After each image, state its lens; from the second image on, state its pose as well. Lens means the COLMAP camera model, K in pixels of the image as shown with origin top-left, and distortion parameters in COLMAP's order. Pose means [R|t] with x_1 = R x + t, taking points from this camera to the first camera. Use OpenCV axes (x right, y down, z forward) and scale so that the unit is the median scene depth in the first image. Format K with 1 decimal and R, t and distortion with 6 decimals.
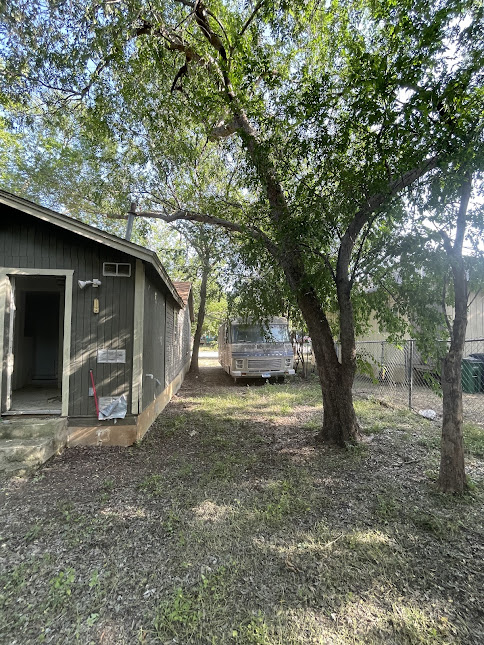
lens RADIAL K [[259.3, 0, 242.5], [0, 259.3, 323.1], [0, 0, 1]] dist [0.001913, 0.000116]
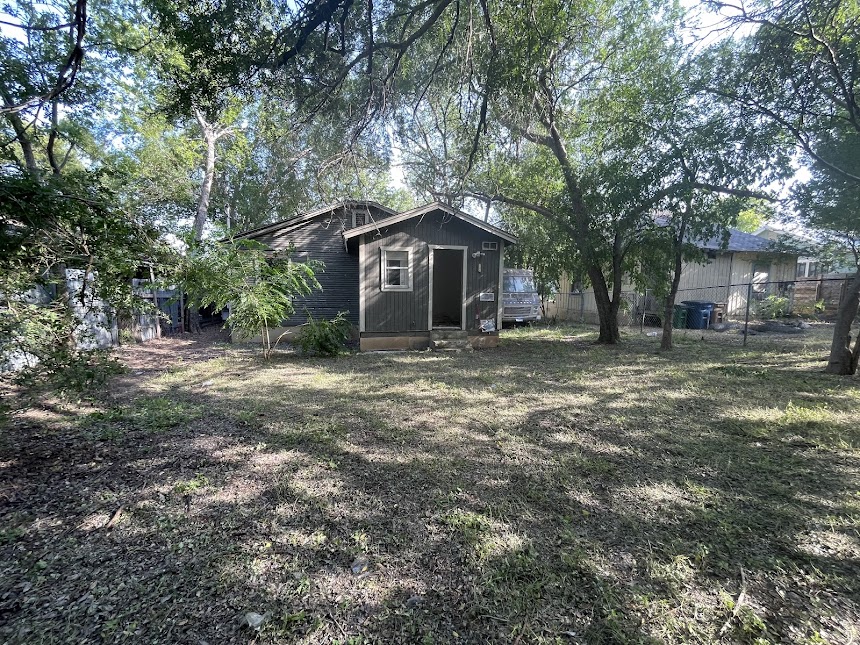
lens RADIAL K [[345.8, 0, 430.5], [0, 345.8, 321.7], [0, 0, 1]] dist [0.001913, 0.000116]
pose [[0.996523, 0.001614, 0.083308, -1.085150], [-0.013979, 0.988880, 0.148059, -0.047916], [-0.082142, -0.148708, 0.985464, -1.295558]]
